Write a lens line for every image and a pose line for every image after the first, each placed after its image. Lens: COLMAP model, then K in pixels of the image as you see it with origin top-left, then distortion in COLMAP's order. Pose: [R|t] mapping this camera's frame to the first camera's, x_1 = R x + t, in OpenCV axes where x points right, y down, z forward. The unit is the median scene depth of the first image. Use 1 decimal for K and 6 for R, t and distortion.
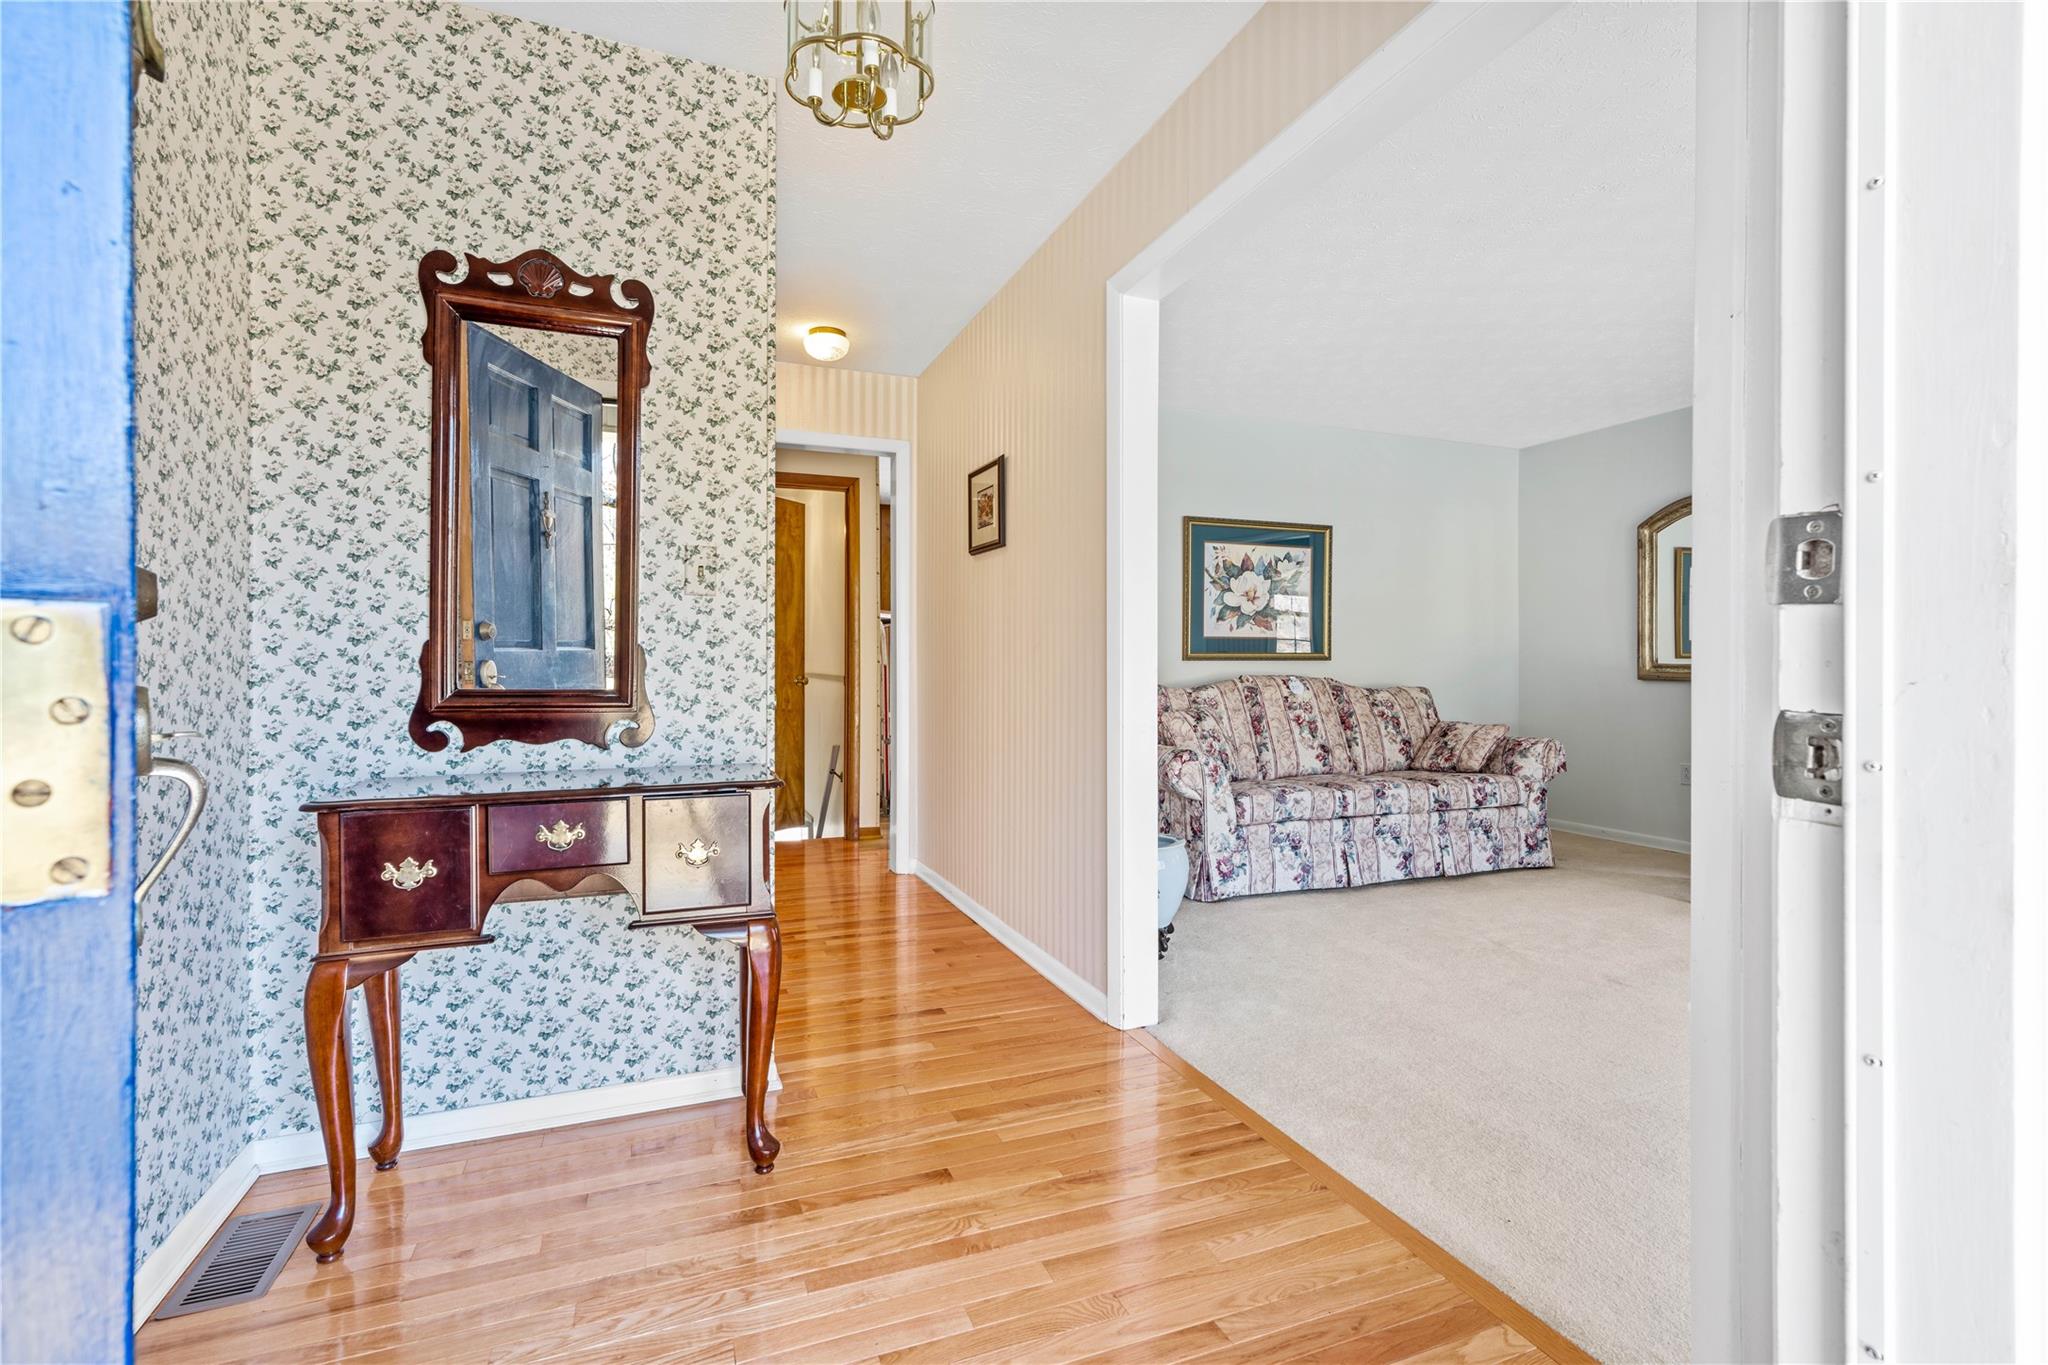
lens RADIAL K [[931.9, 0, 1022.4], [0, 931.9, 677.5], [0, 0, 1]] dist [0.000887, 0.000373]
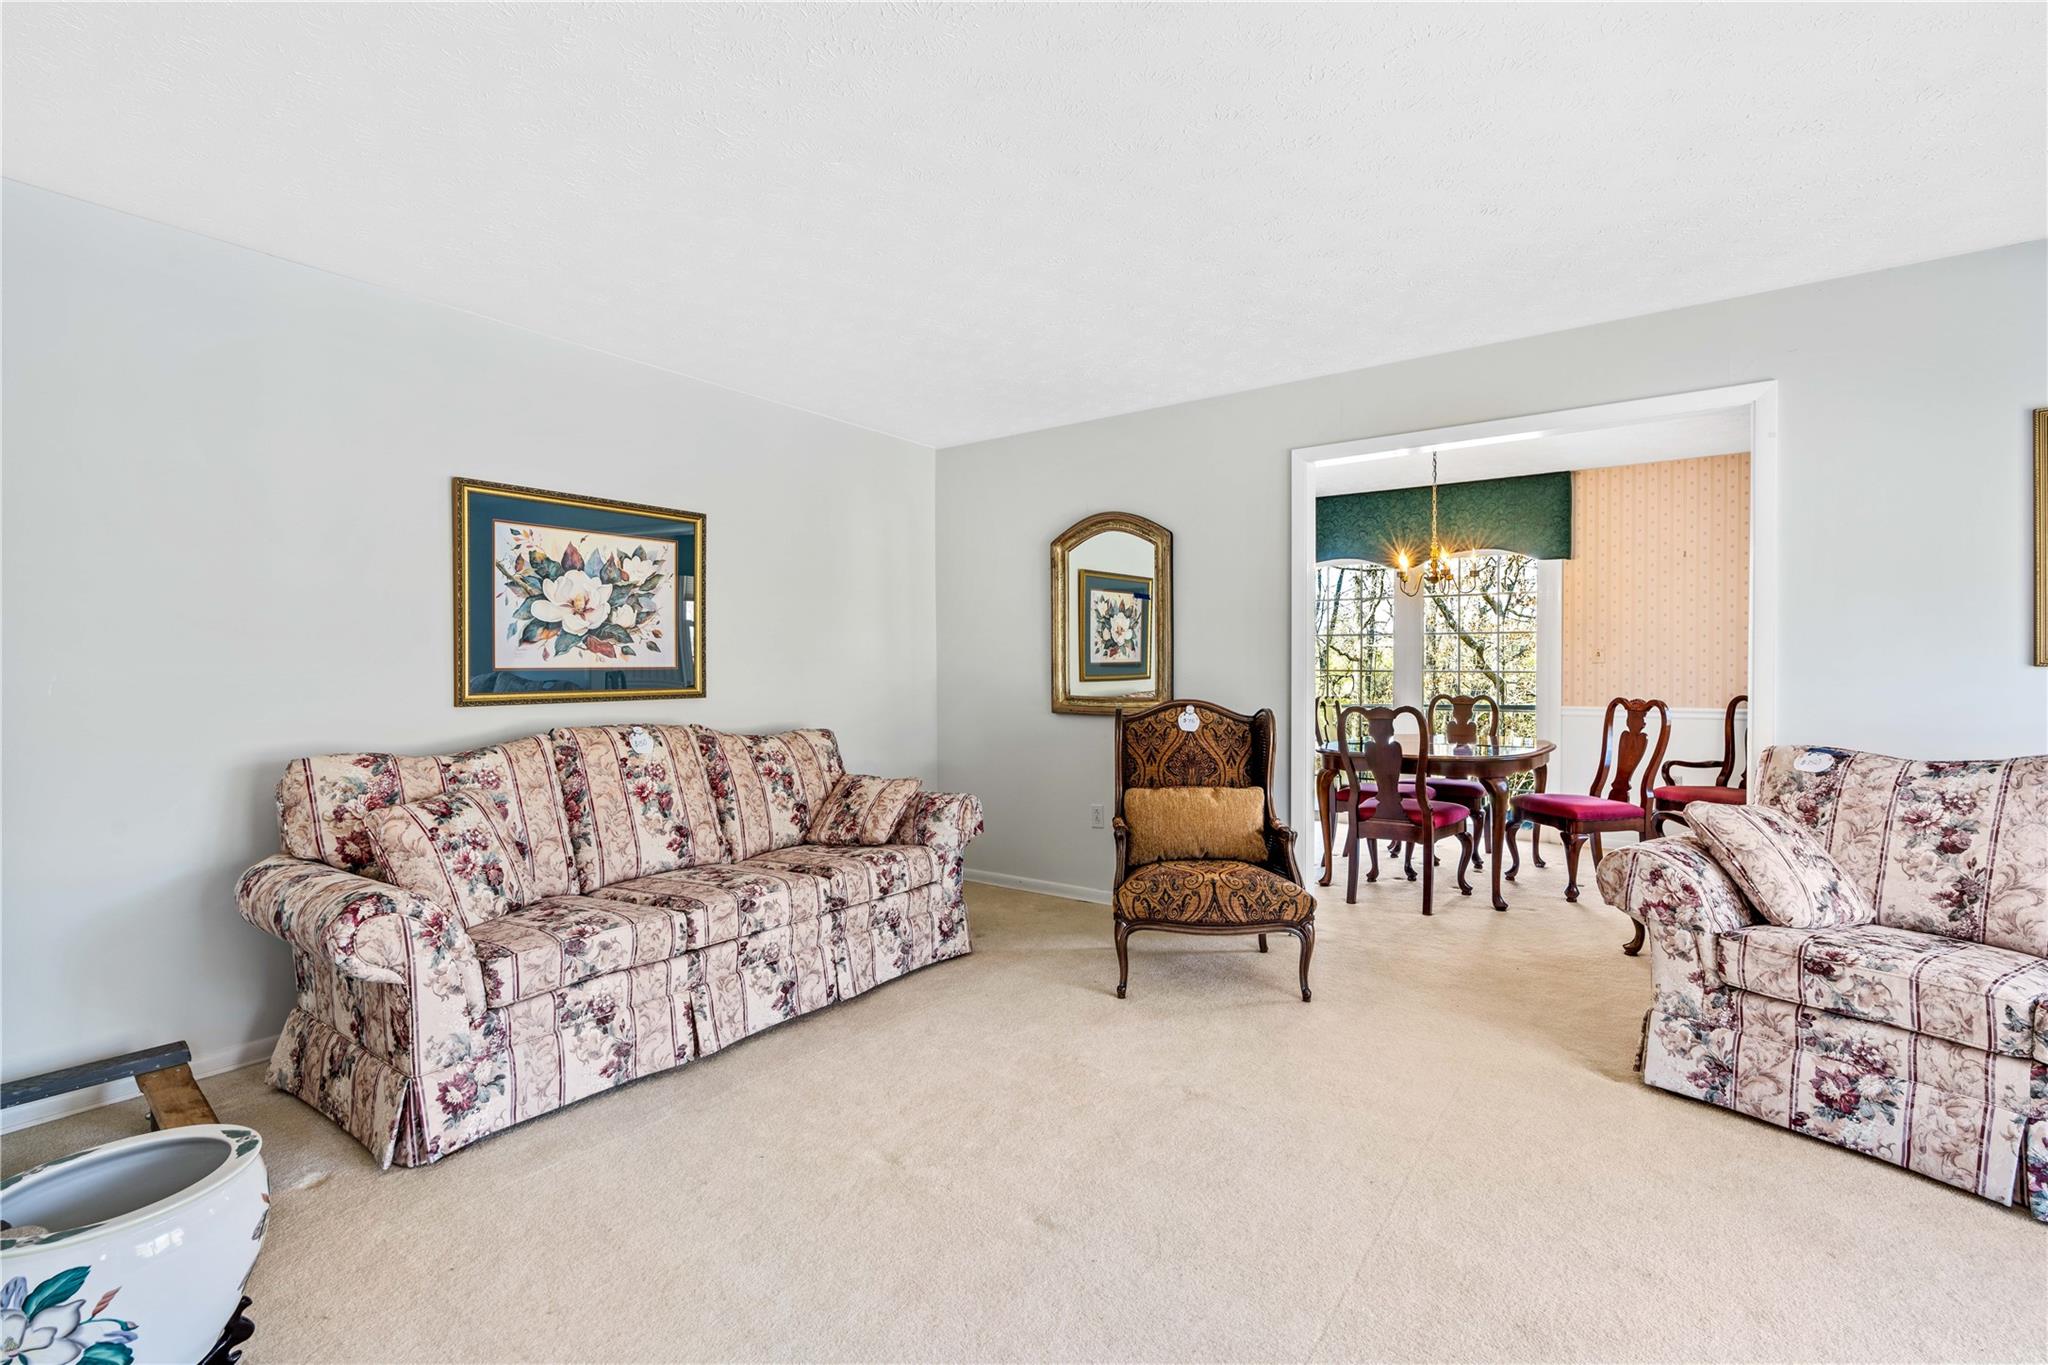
lens RADIAL K [[931.9, 0, 1022.4], [0, 931.9, 677.5], [0, 0, 1]] dist [0.000887, 0.000373]
pose [[0.845048, -0.008660, 0.534620, 0.171209], [0.008980, 0.999958, 0.002003, -0.038222], [-0.534614, 0.003108, 0.845090, 0.281329]]
